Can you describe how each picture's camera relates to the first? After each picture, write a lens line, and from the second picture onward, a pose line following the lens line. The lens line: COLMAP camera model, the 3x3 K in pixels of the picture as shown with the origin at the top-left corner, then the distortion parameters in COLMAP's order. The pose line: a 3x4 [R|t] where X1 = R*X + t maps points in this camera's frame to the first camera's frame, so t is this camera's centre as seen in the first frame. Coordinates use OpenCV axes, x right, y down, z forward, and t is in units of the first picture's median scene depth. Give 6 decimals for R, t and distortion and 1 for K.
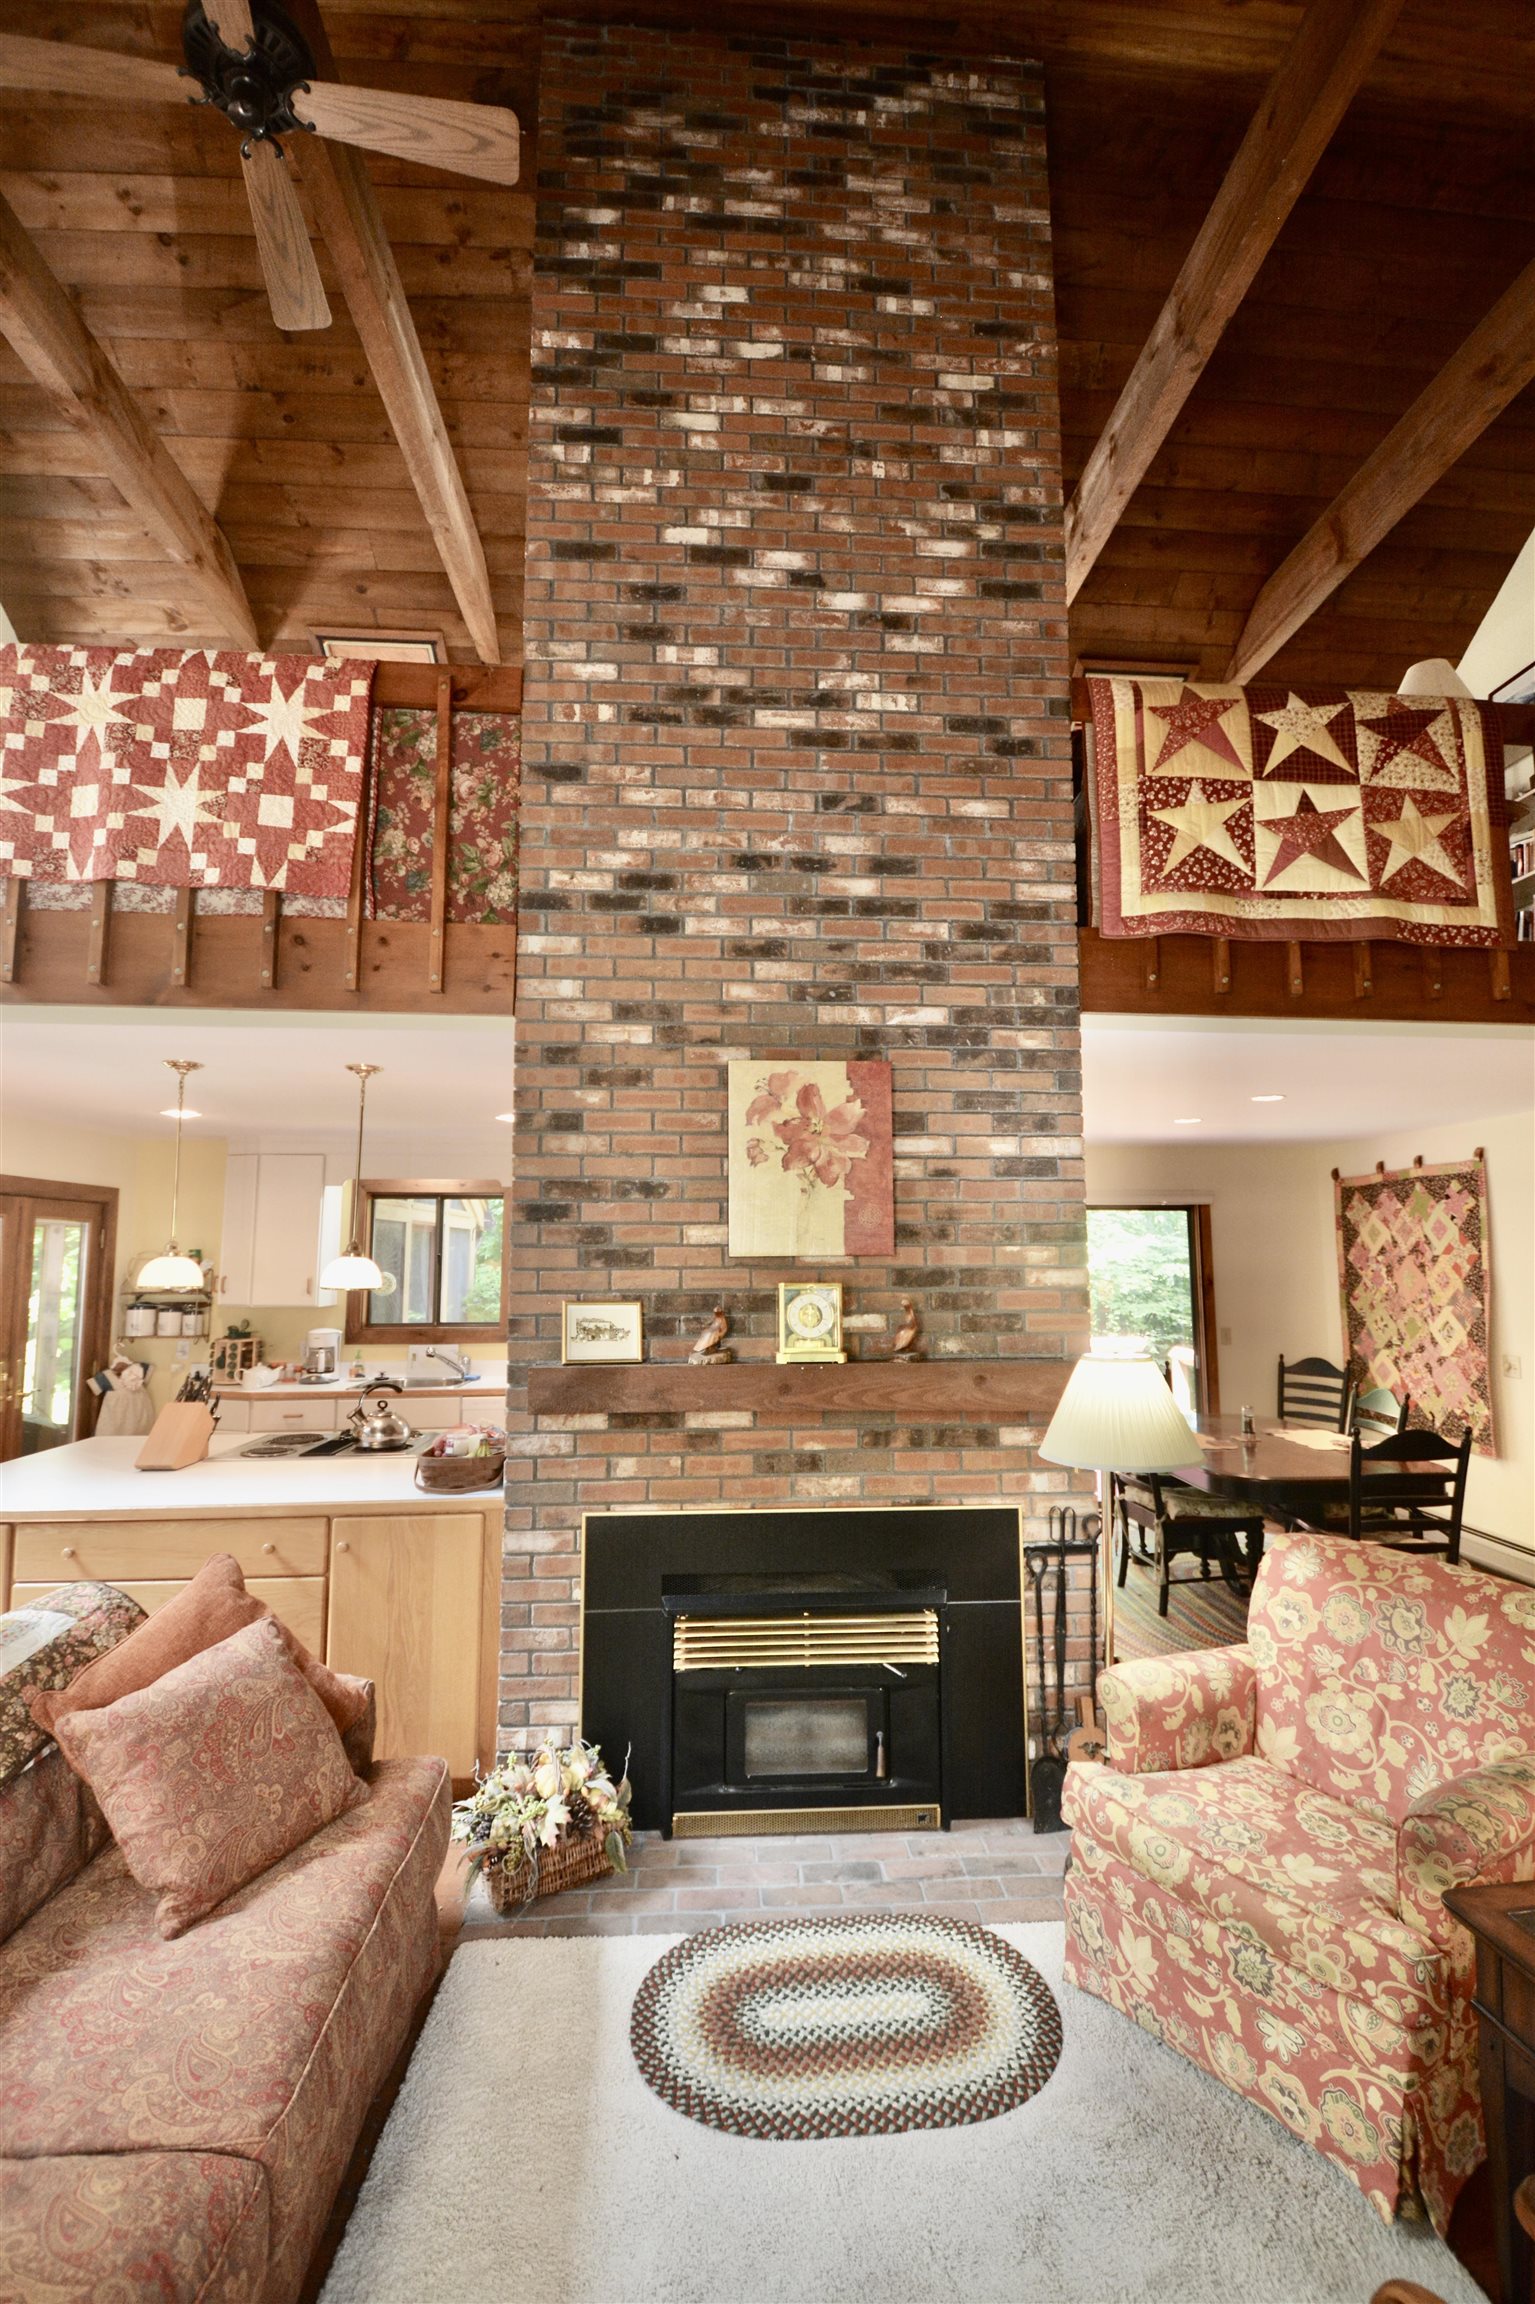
lens RADIAL K [[1006.5, 0, 767.5], [0, 1006.5, 1152.0], [0, 0, 1]] dist [0.017206, -0.027529]
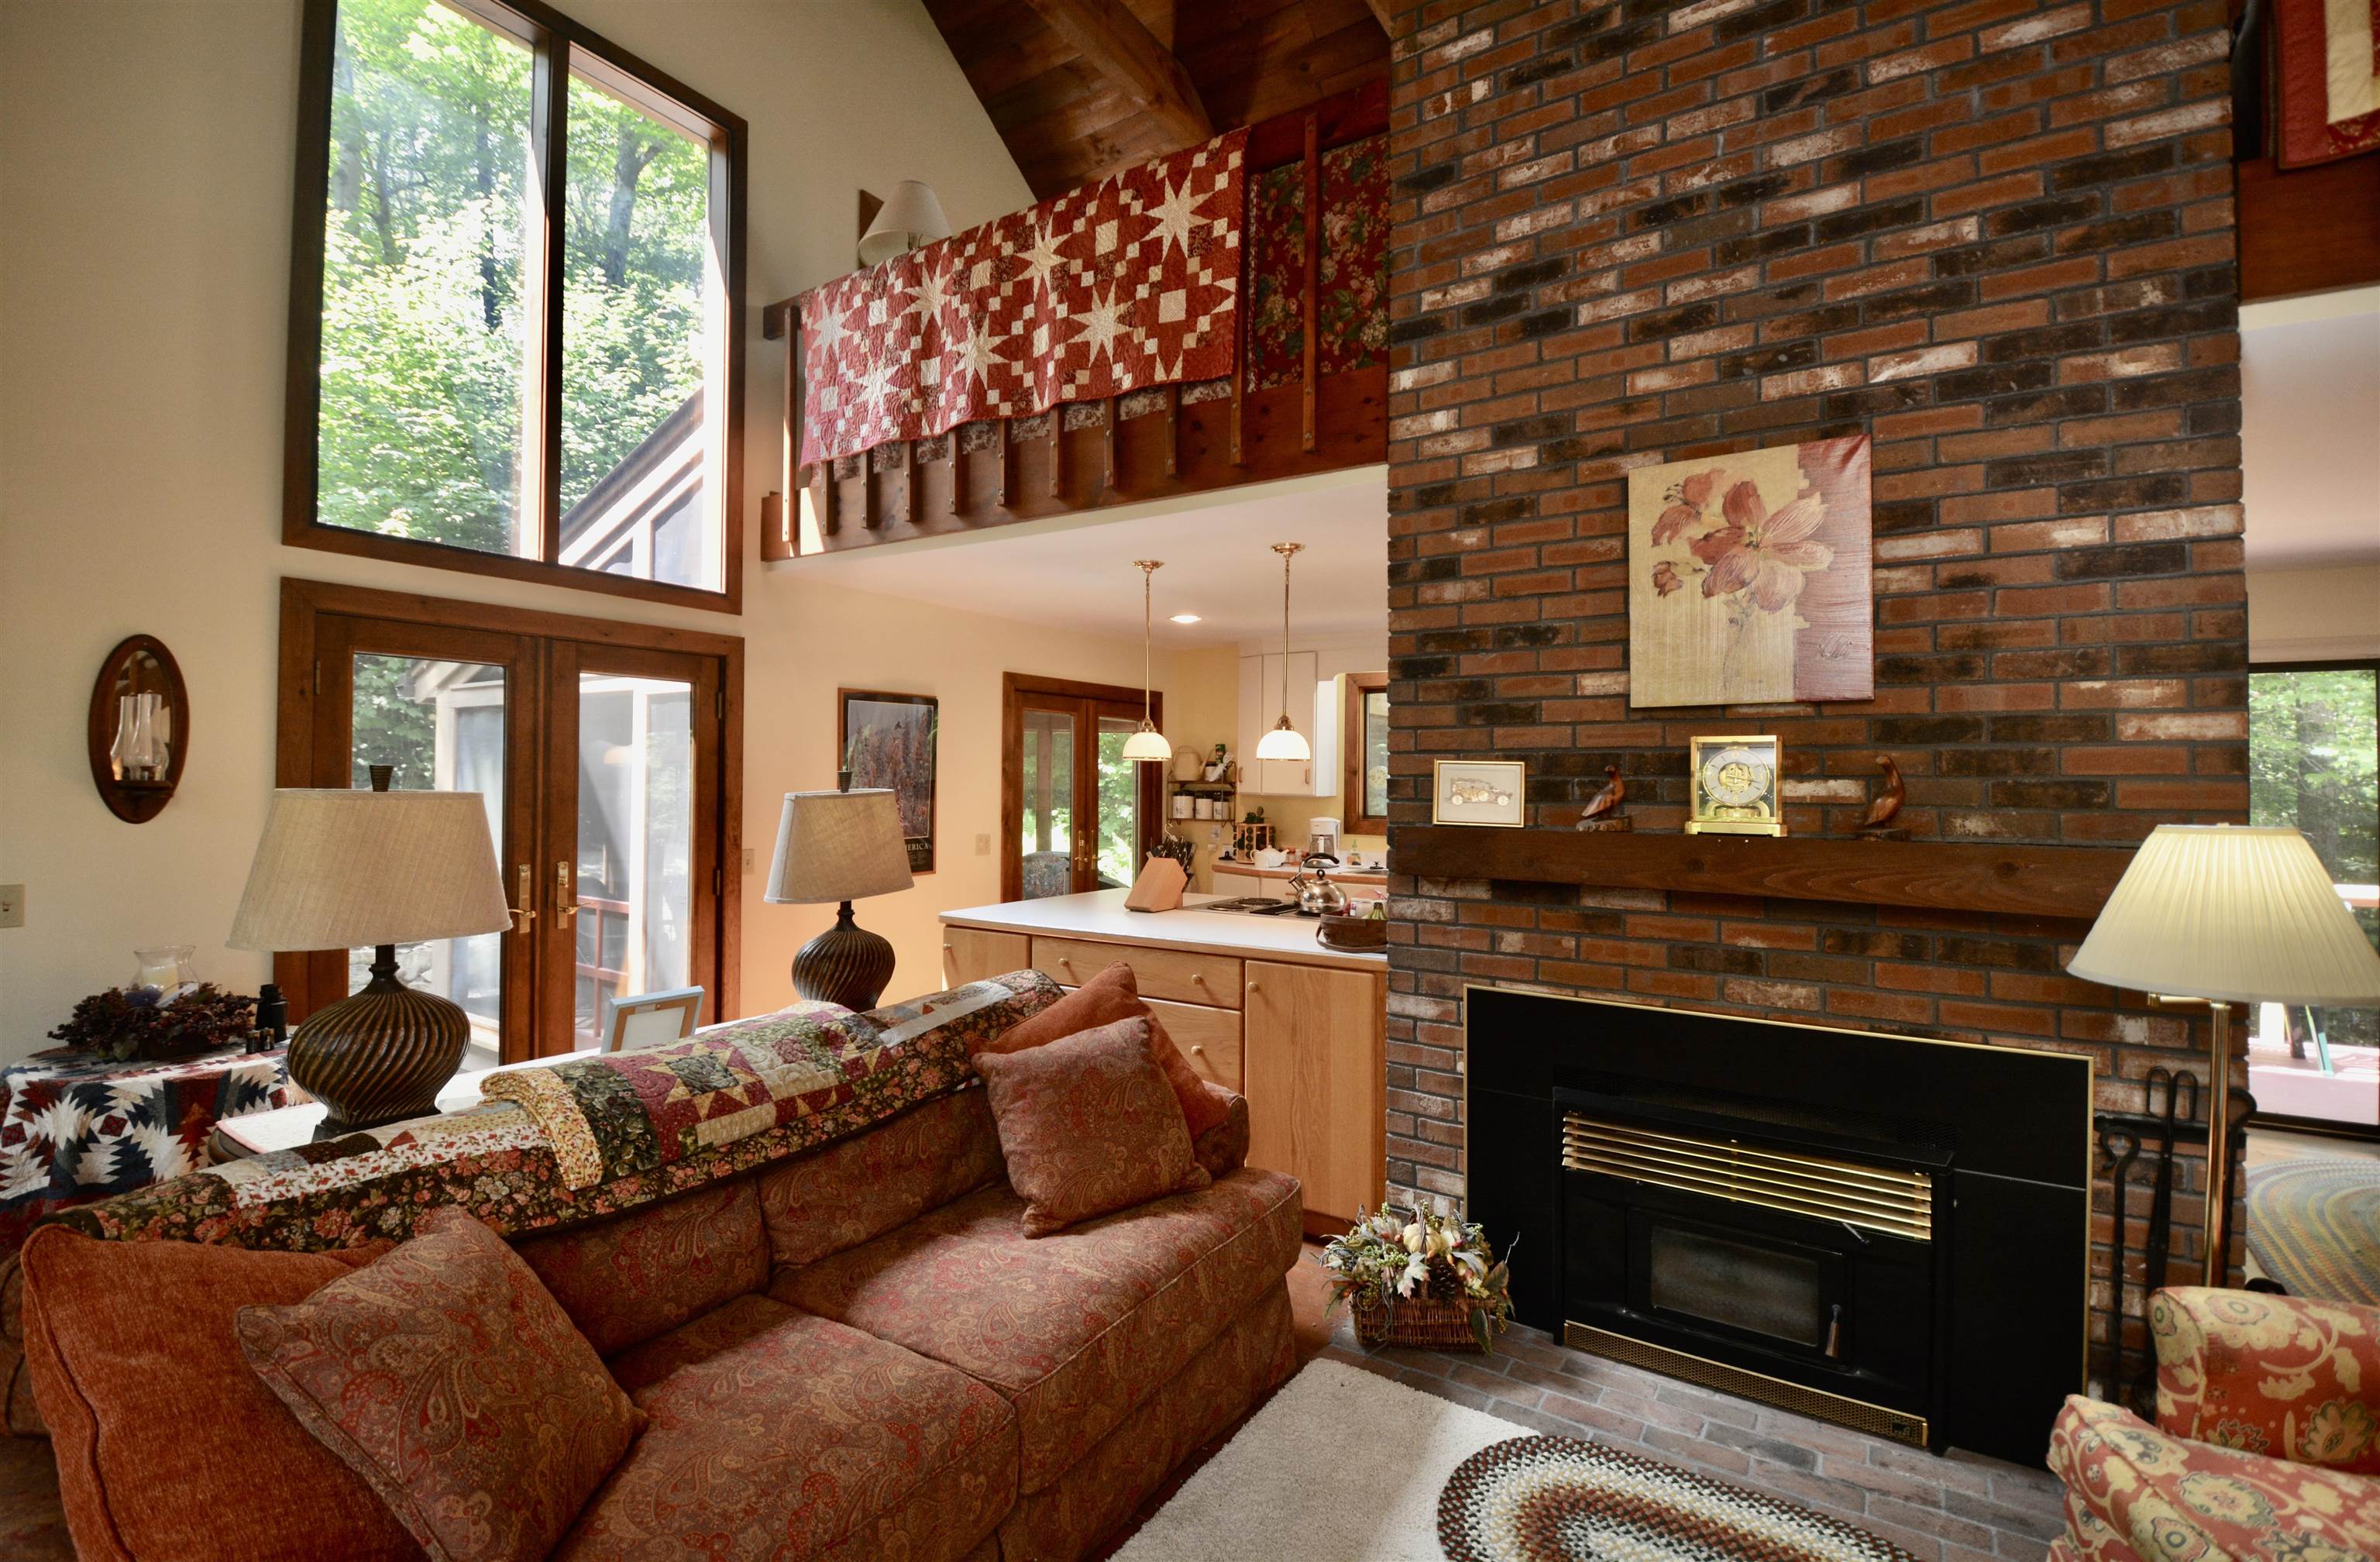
lens RADIAL K [[1053.5, 0, 1190.0], [0, 1053.5, 781.0], [0, 0, 1]] dist [0.019202, -0.030905]
pose [[0.786580, 0.002291, -0.617484, 0.212108], [0.053665, 0.995956, 0.072056, 0.080581], [0.615152, -0.089815, 0.783276, 0.084344]]
